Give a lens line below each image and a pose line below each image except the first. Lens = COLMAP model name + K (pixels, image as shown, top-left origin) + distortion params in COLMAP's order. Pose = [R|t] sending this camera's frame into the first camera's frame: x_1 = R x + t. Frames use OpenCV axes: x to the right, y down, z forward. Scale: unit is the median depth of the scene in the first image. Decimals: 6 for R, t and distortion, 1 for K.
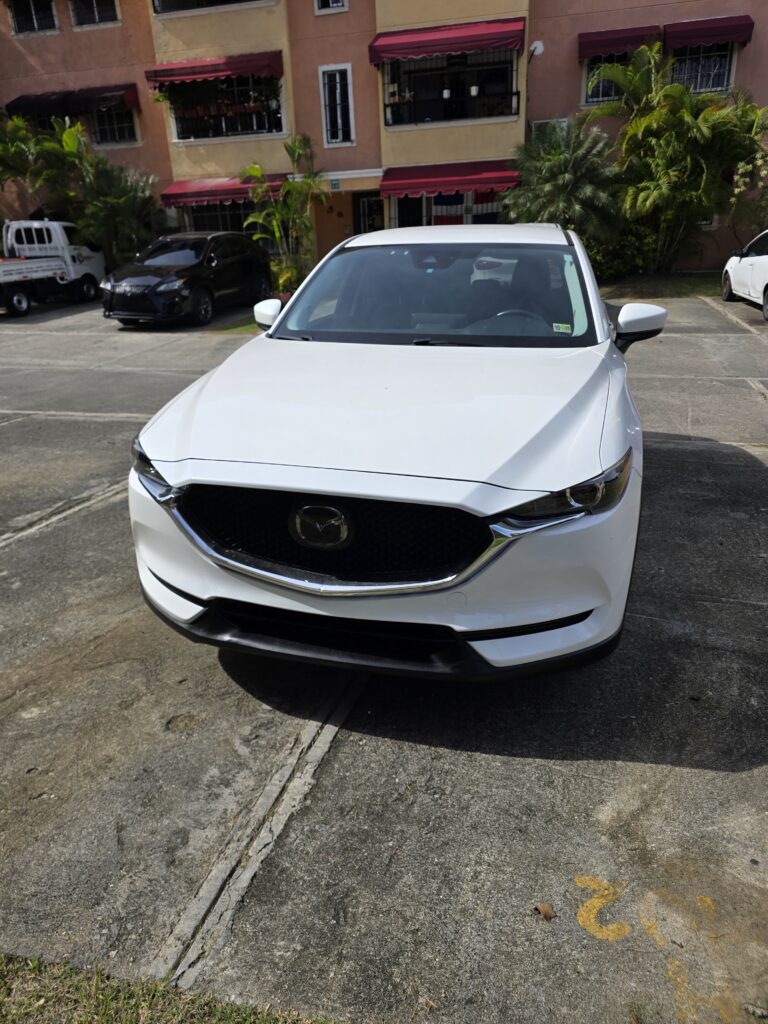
lens RADIAL K [[687.2, 0, 382.3], [0, 687.2, 514.3], [0, 0, 1]] dist [0.026819, -0.020614]
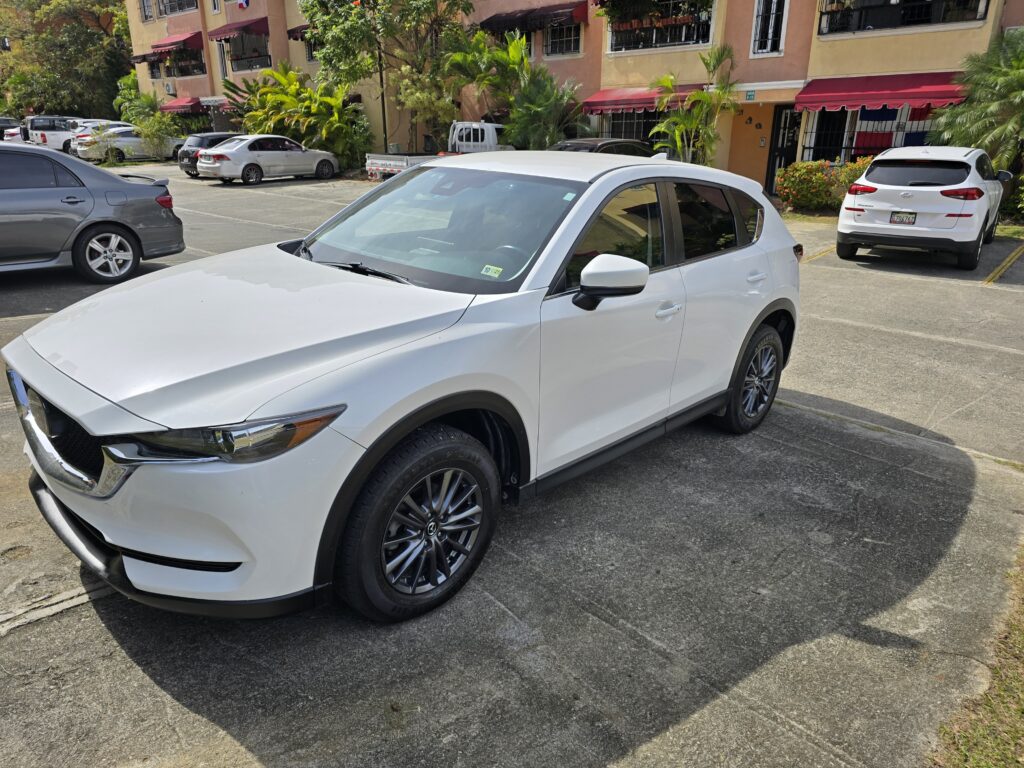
lens RADIAL K [[687.2, 0, 519.0], [0, 687.2, 383.6], [0, 0, 1]] dist [0.026819, -0.020614]
pose [[0.883960, 0.199607, -0.422815, 0.132893], [-0.217770, 0.975985, 0.005471, -0.025269], [0.413753, 0.087241, 0.906199, 0.037663]]
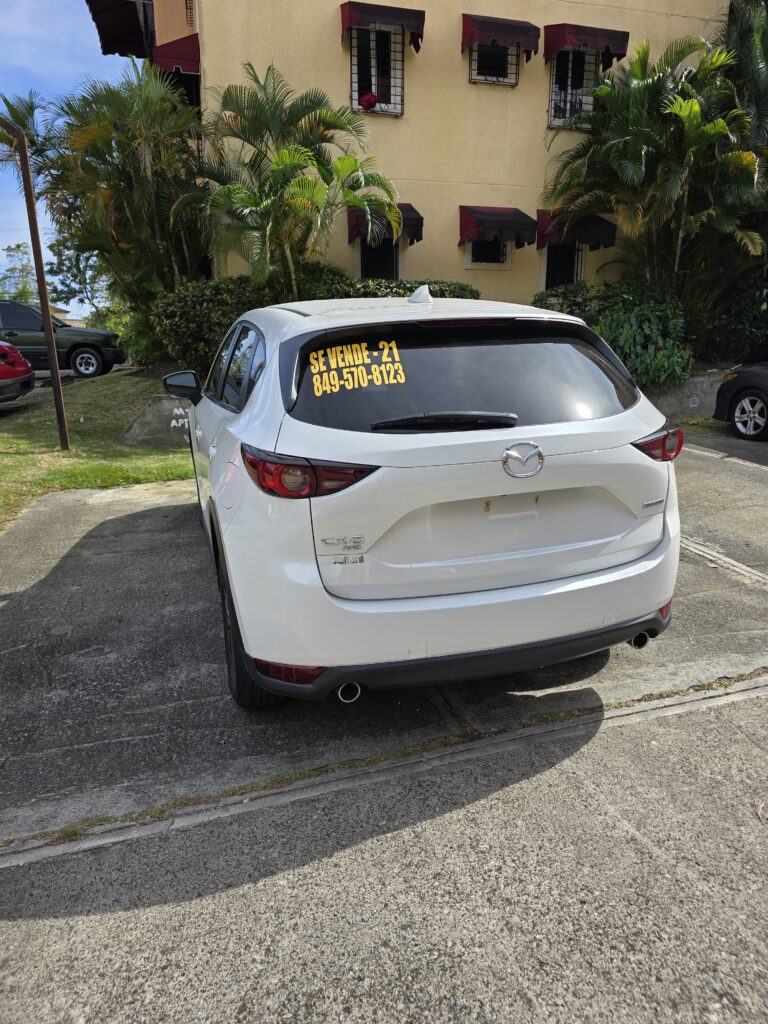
lens RADIAL K [[687.2, 0, 388.8], [0, 687.2, 513.9], [0, 0, 1]] dist [0.026819, -0.020614]
pose [[-0.841346, 0.171217, -0.512662, 0.153924], [-0.164186, 0.822720, 0.544220, -0.172389], [0.514957, 0.542049, -0.664080, 0.446138]]
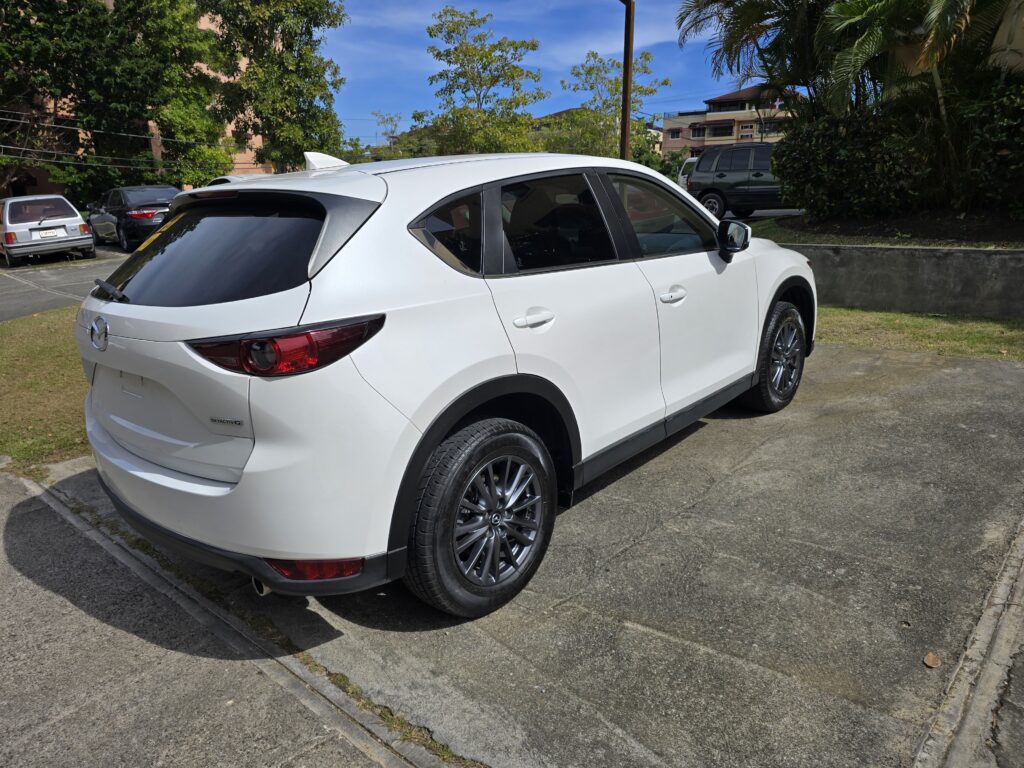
lens RADIAL K [[687.2, 0, 513.9], [0, 687.2, 383.6], [0, 0, 1]] dist [0.026819, -0.020614]
pose [[-0.894480, -0.063586, 0.442563, -0.073587], [0.217941, 0.802270, 0.555755, -0.163895], [-0.390394, 0.593565, -0.703757, 0.436597]]
